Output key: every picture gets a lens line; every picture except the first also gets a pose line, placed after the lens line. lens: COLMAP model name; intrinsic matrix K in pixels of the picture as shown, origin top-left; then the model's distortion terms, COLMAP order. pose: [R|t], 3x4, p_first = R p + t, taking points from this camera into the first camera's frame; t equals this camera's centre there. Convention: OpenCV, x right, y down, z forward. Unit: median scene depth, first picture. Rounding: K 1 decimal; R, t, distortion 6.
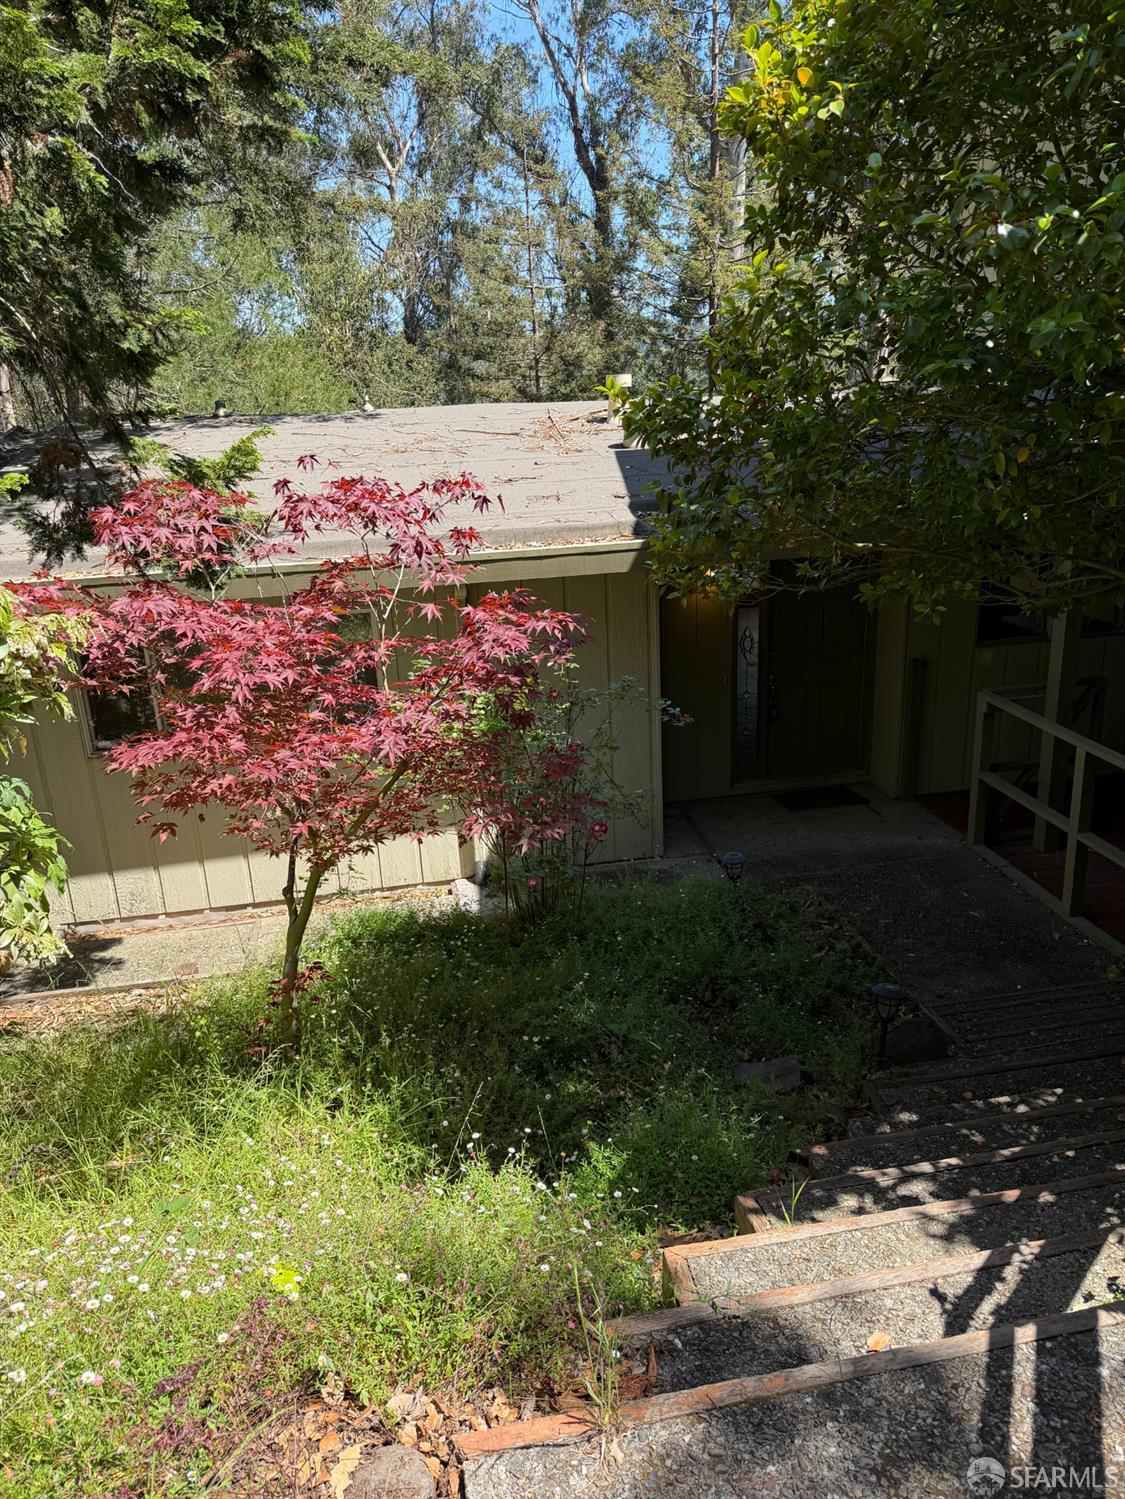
lens RADIAL K [[1063.5, 0, 556.3], [0, 1063.5, 749.2], [0, 0, 1]] dist [0.042067, -0.044707]
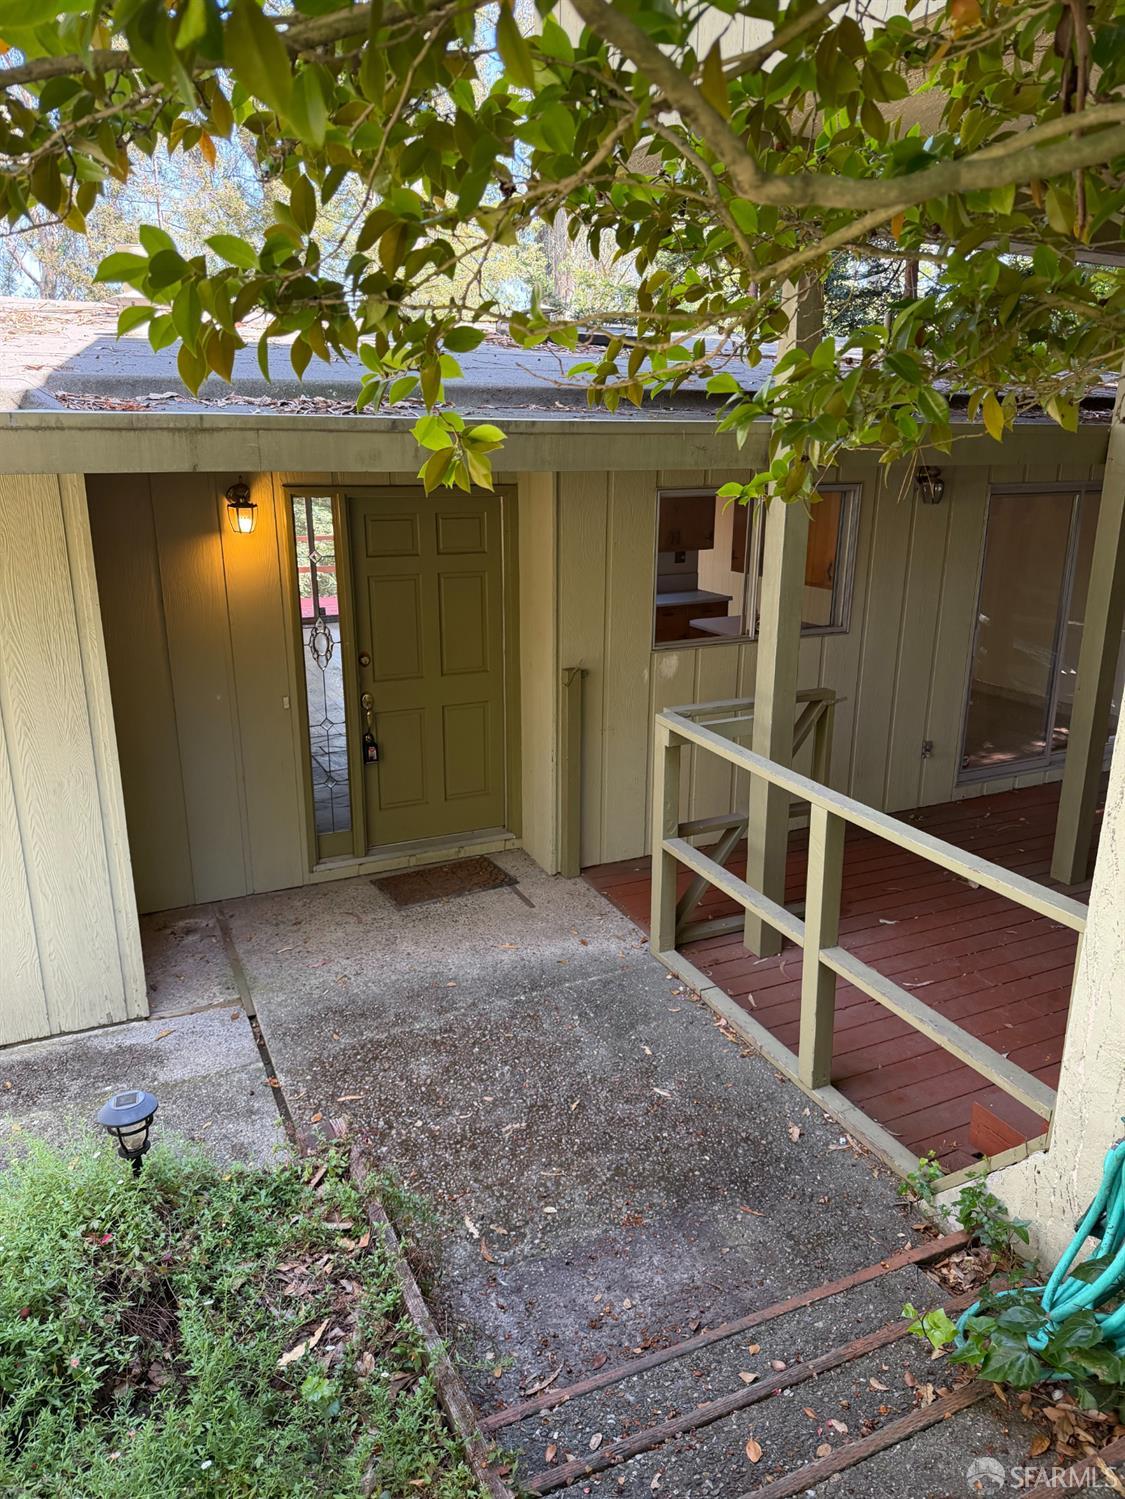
lens RADIAL K [[1063.5, 0, 566.9], [0, 1063.5, 752.9], [0, 0, 1]] dist [0.042067, -0.044707]
pose [[0.962156, -0.031887, 0.270626, 0.170235], [0.040094, 0.998887, -0.024849, -0.016706], [-0.269533, 0.034759, 0.962364, 0.402424]]
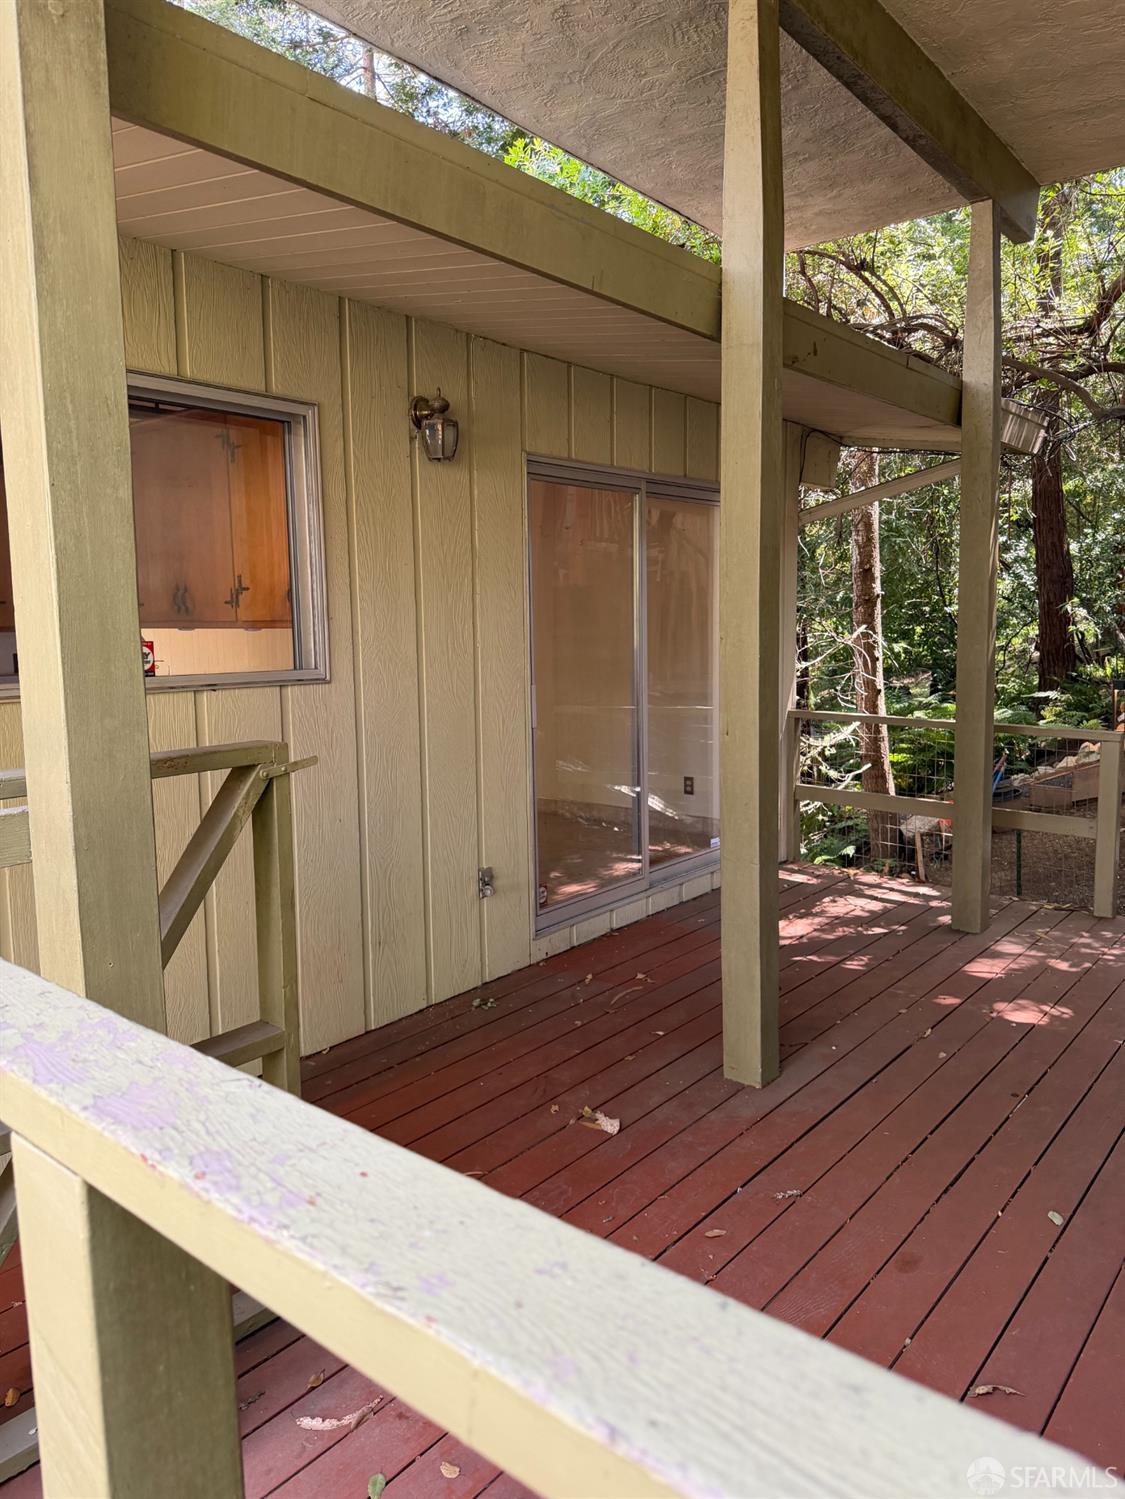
lens RADIAL K [[1063.5, 0, 558.3], [0, 1063.5, 744.3], [0, 0, 1]] dist [0.042067, -0.044707]
pose [[0.755218, -0.043370, 0.654037, 0.358837], [0.188195, 0.970145, -0.152977, -0.009189], [-0.627876, 0.238618, 0.740833, 0.707050]]
